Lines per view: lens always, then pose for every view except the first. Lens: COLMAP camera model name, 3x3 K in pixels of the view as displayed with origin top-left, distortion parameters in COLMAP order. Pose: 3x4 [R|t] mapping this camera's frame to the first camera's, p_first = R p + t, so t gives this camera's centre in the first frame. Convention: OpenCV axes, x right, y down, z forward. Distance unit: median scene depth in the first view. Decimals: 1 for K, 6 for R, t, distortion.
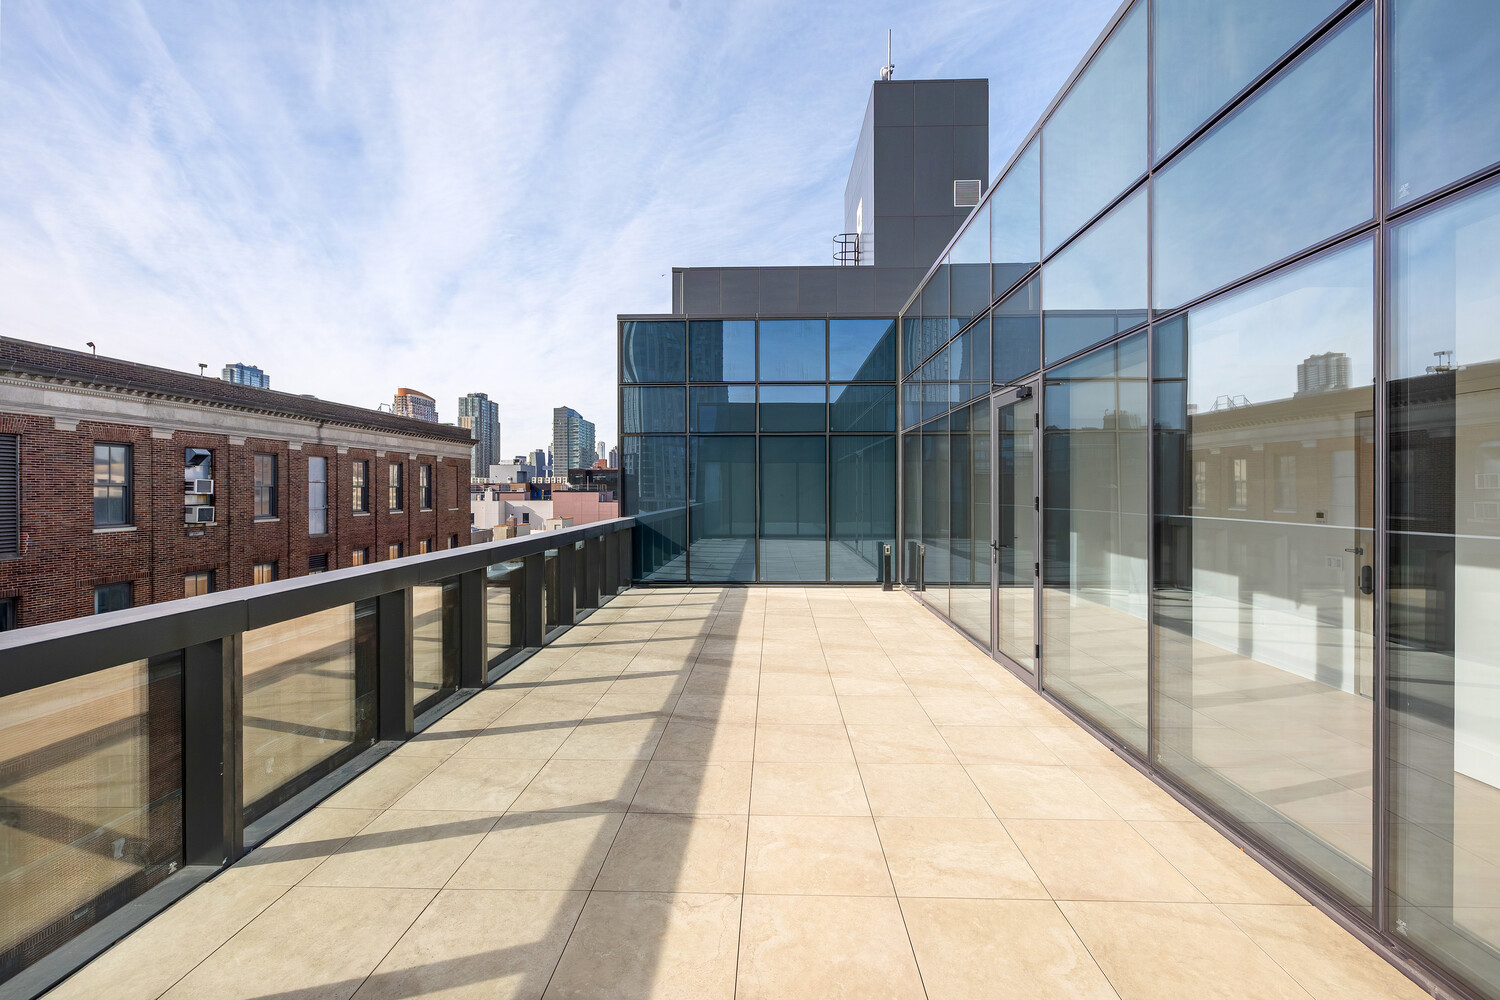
lens RADIAL K [[622.1, 0, 745.9], [0, 622.1, 495.4], [0, 0, 1]] dist [0.000464, 0.000395]
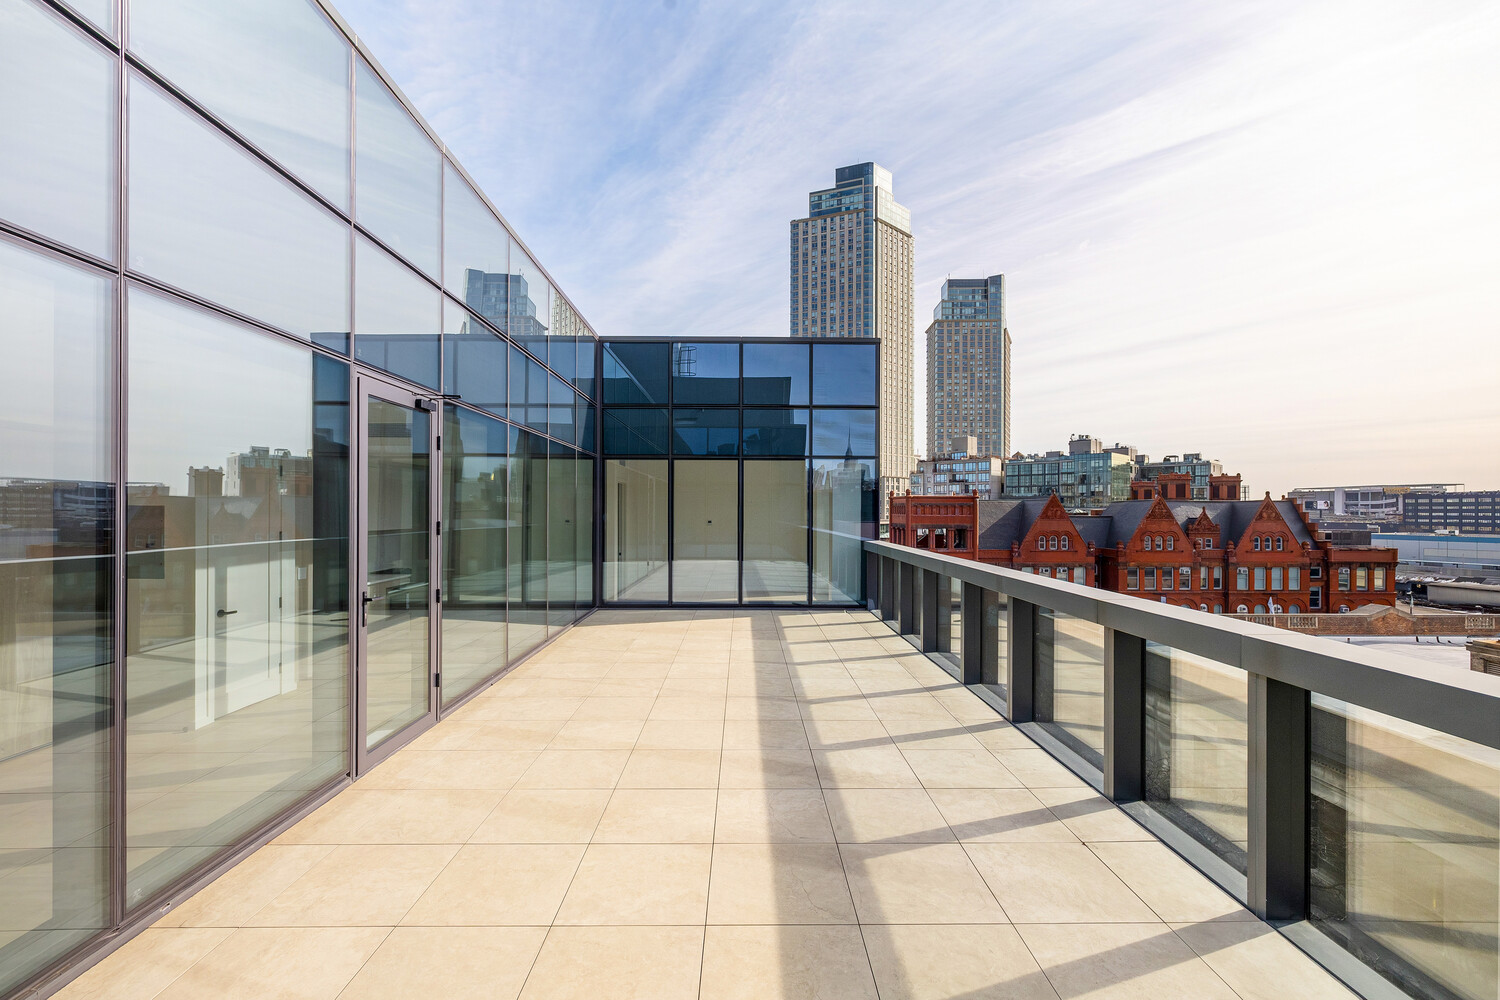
lens RADIAL K [[622.1, 0, 750.0], [0, 622.1, 504.5], [0, 0, 1]] dist [0.000464, 0.000395]
pose [[-0.998222, -0.000730, -0.059603, 0.042916], [-0.000860, 0.999997, 0.002157, -0.030530], [0.059602, 0.002204, -0.998220, 2.213372]]
